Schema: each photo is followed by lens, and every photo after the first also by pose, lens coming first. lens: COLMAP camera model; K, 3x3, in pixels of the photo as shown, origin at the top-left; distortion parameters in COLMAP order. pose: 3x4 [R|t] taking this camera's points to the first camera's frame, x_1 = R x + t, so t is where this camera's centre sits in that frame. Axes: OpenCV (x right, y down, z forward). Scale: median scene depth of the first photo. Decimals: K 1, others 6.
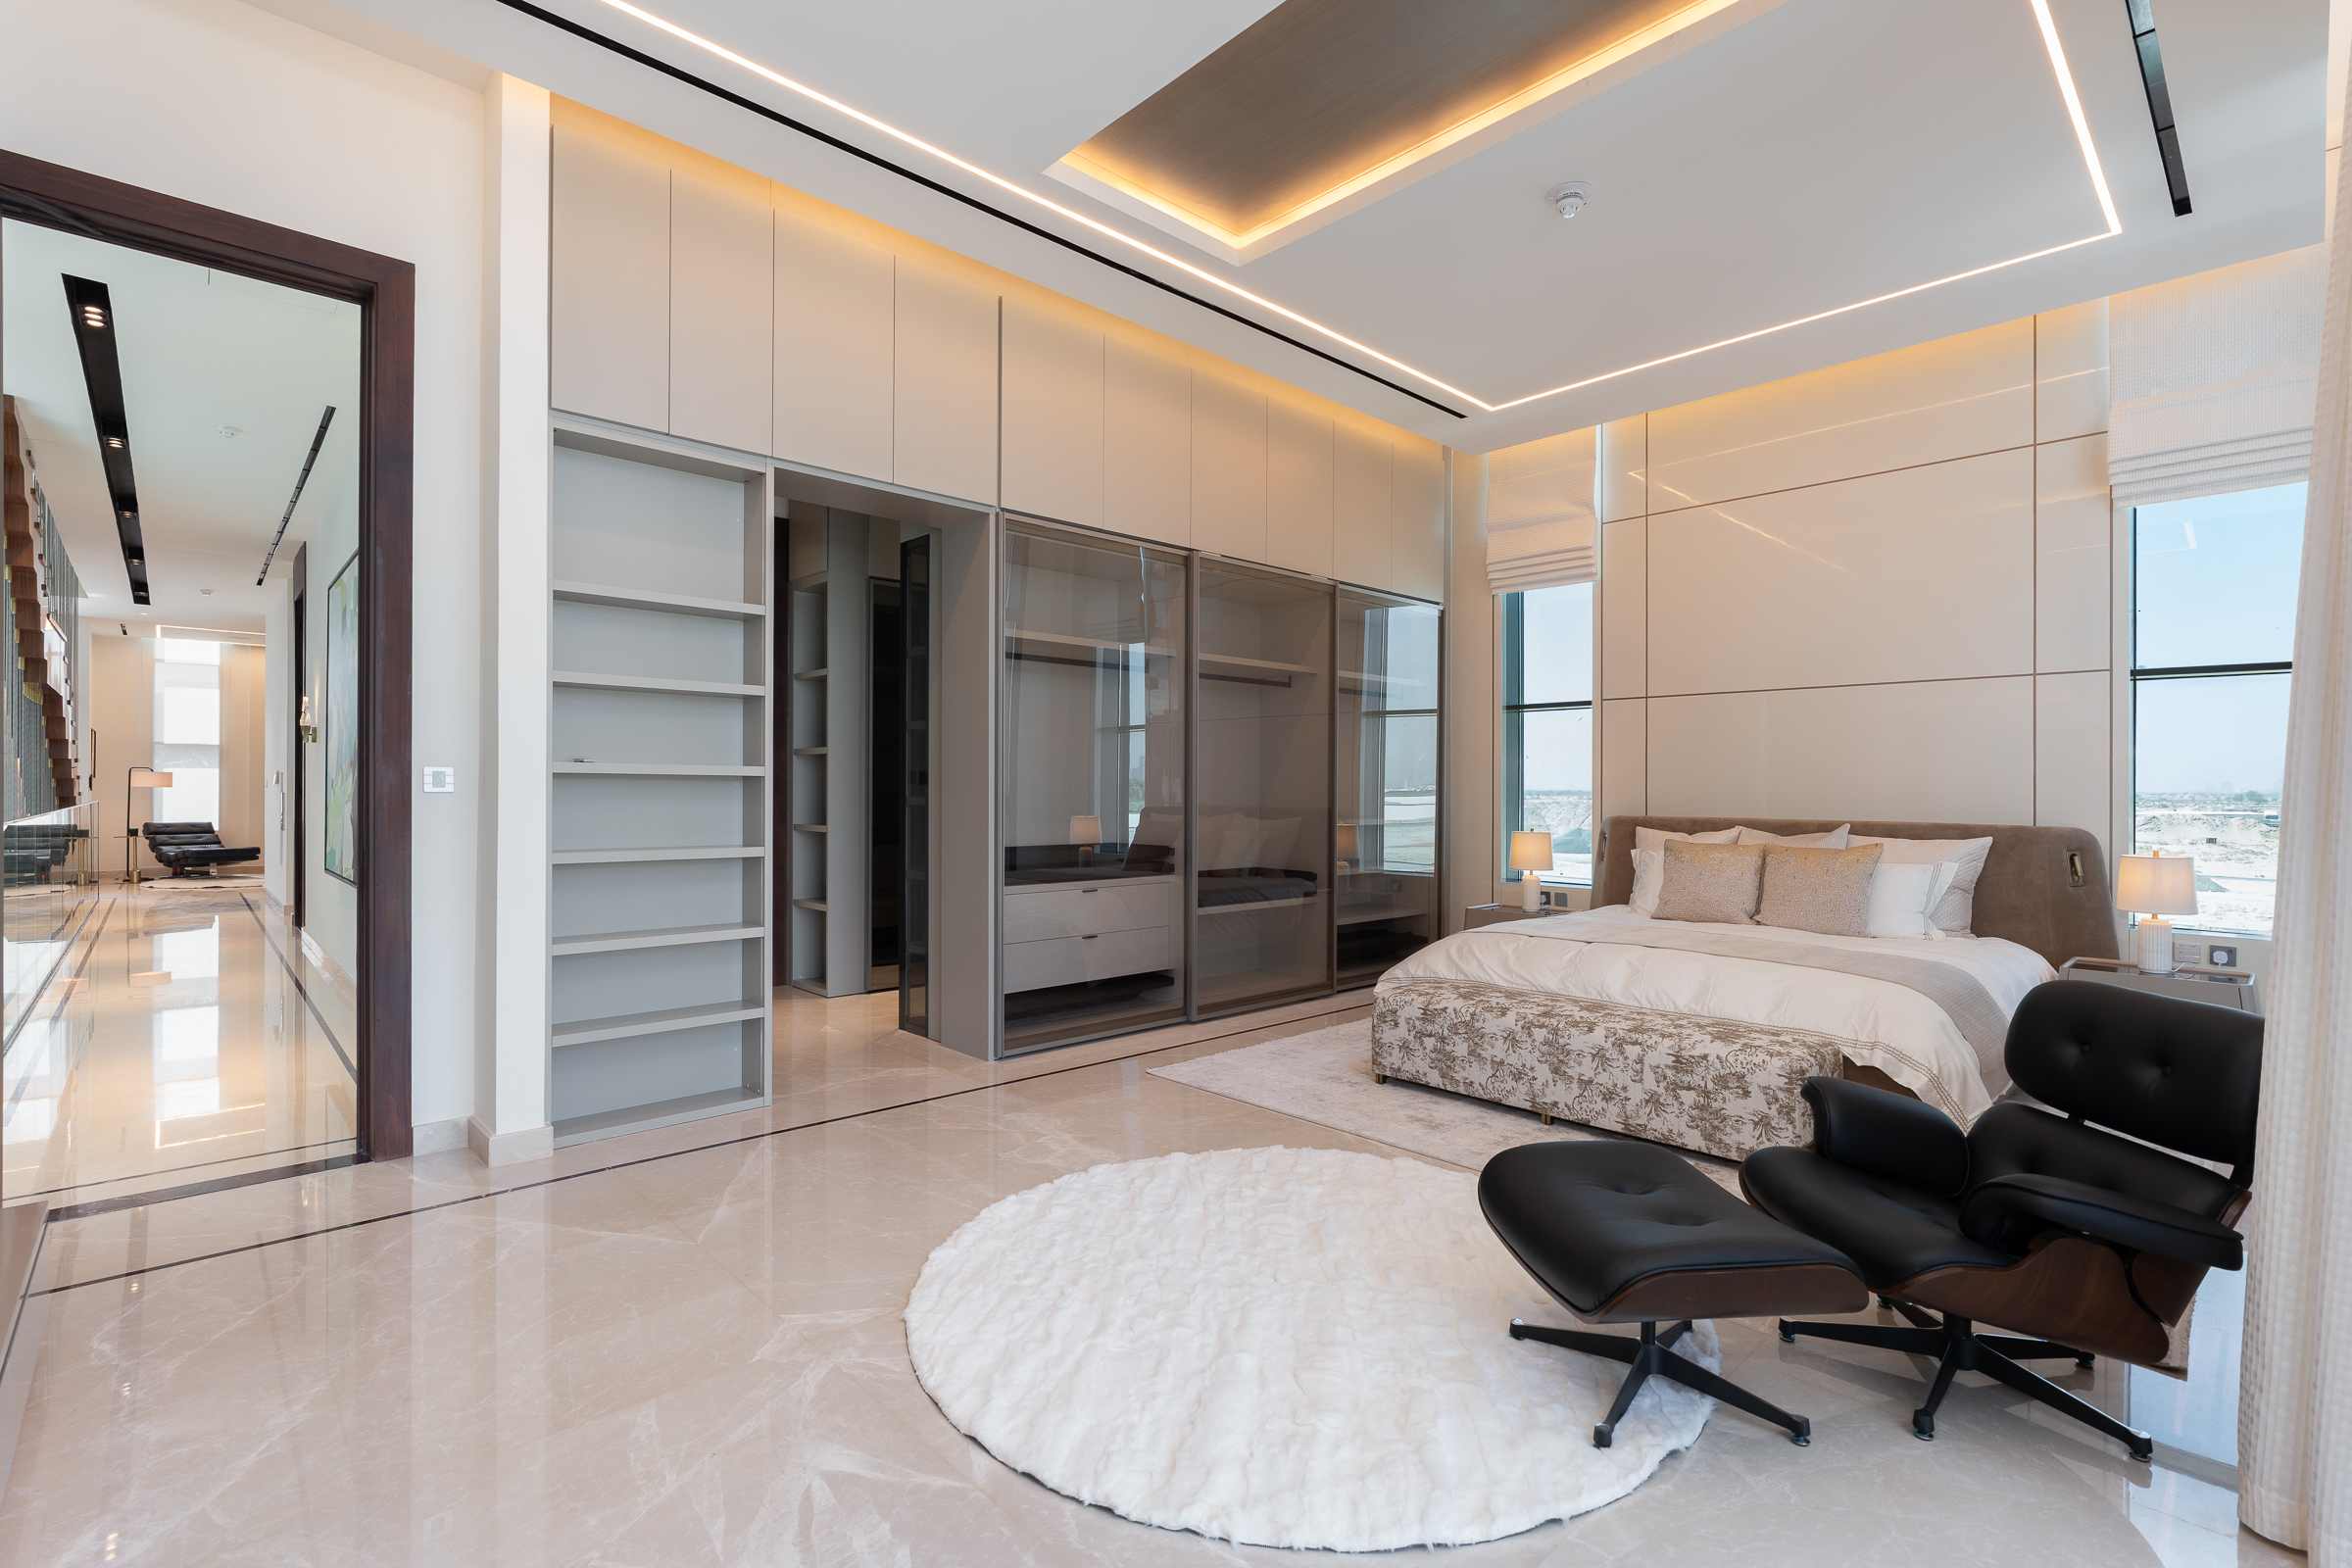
lens RADIAL K [[1075.5, 0, 1188.7], [0, 1075.5, 801.5], [0, 0, 1]] dist [-0.004471, 0.001803]
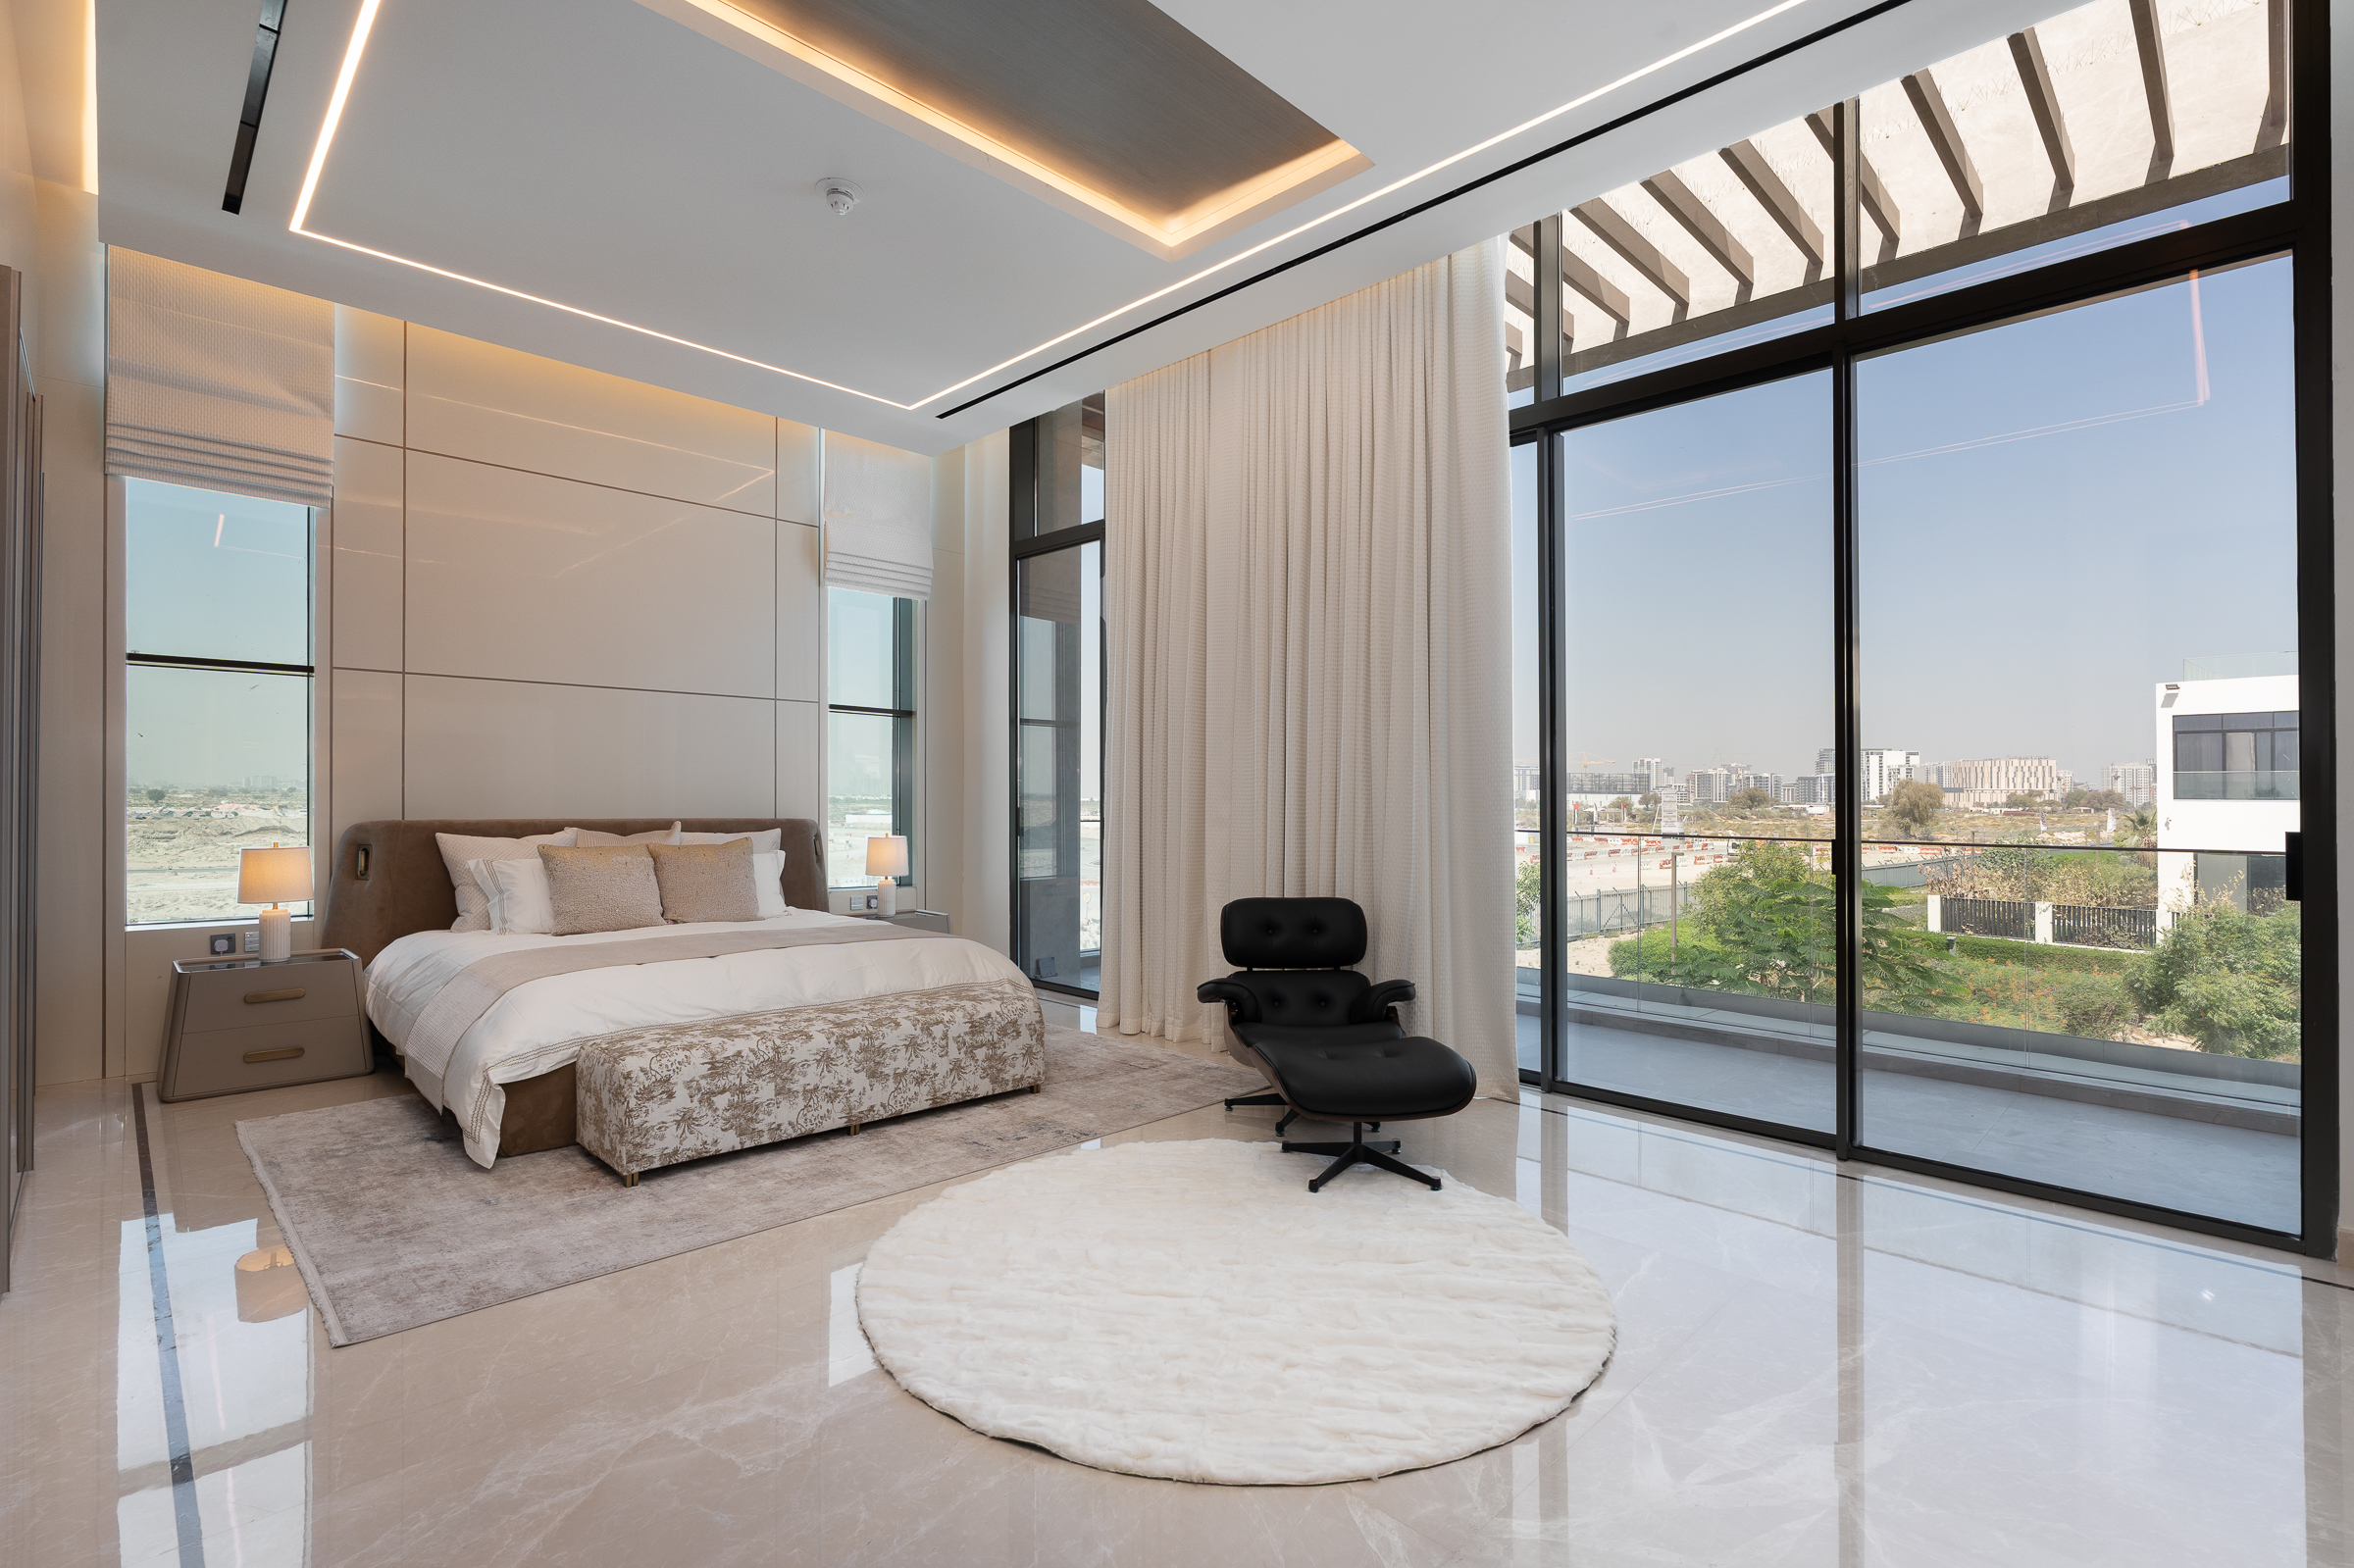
lens RADIAL K [[1076.2, 0, 1189.2], [0, 1076.2, 777.7], [0, 0, 1]] dist [-0.004471, 0.001803]
pose [[-0.021669, 0.013622, 0.999672, -0.616788], [0.000162, 0.999907, -0.013622, -0.010245], [-0.999765, -0.000133, -0.021669, 0.675864]]
